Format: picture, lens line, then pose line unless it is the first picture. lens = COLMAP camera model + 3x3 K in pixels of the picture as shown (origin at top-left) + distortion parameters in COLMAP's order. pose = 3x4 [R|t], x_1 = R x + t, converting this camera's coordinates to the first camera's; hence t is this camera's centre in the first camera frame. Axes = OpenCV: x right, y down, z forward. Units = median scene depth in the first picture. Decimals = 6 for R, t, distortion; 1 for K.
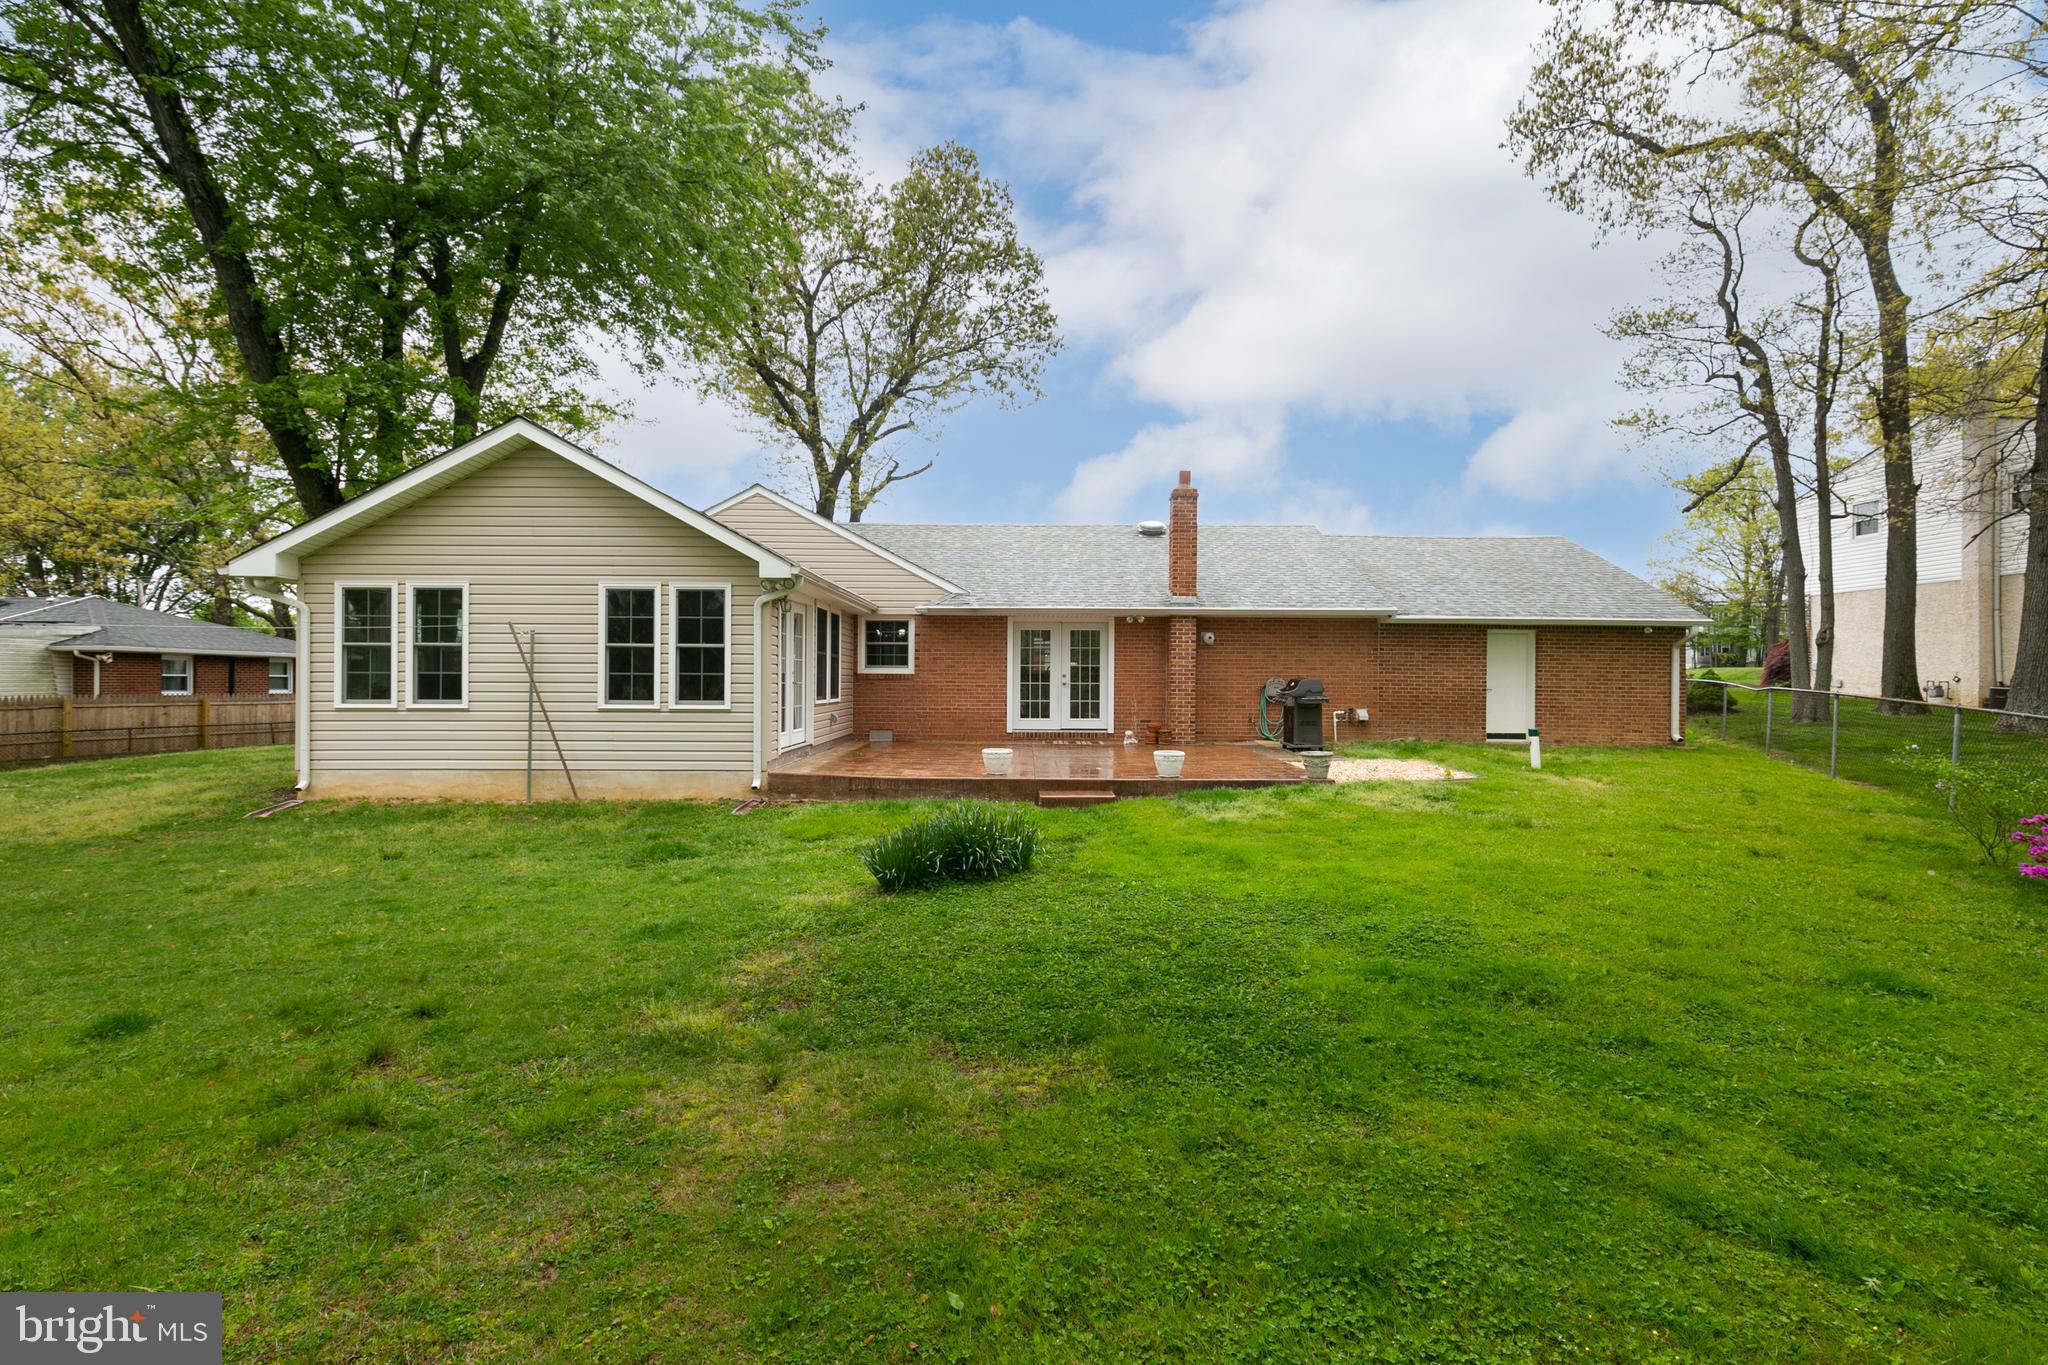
lens RADIAL K [[967.6, 0, 1036.6], [0, 967.6, 682.0], [0, 0, 1]] dist [0.006101, 0.000166]
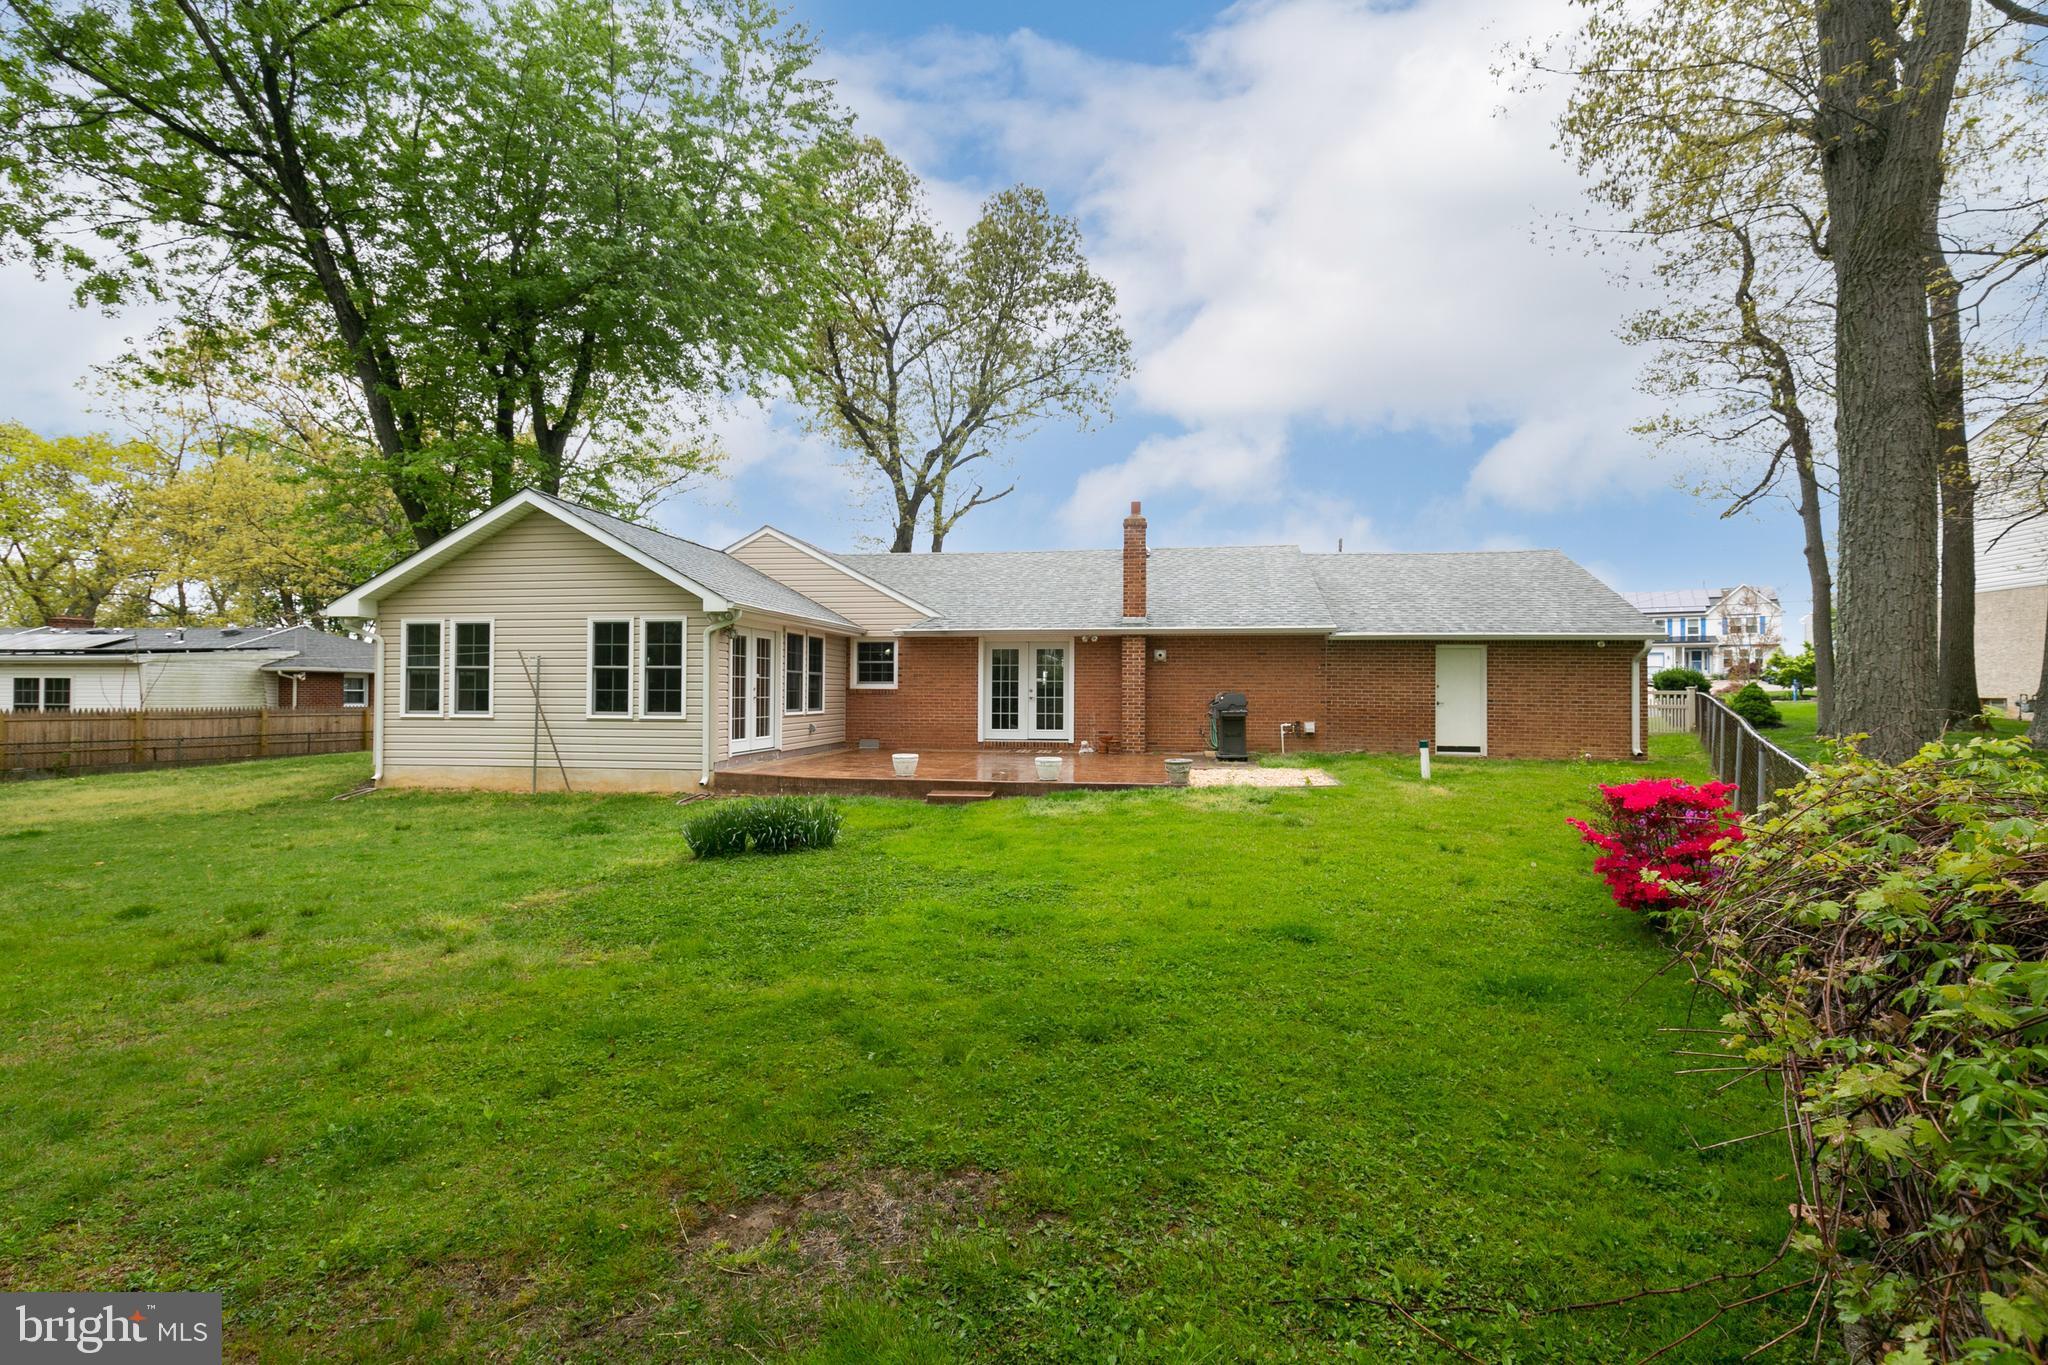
lens RADIAL K [[967.6, 0, 1007.6], [0, 967.6, 677.9], [0, 0, 1]] dist [0.006101, 0.000166]
pose [[0.985342, -0.003649, -0.170549, 0.192025], [0.000621, 0.999841, -0.017804, -0.001198], [0.170587, 0.017437, 0.985188, -0.088063]]
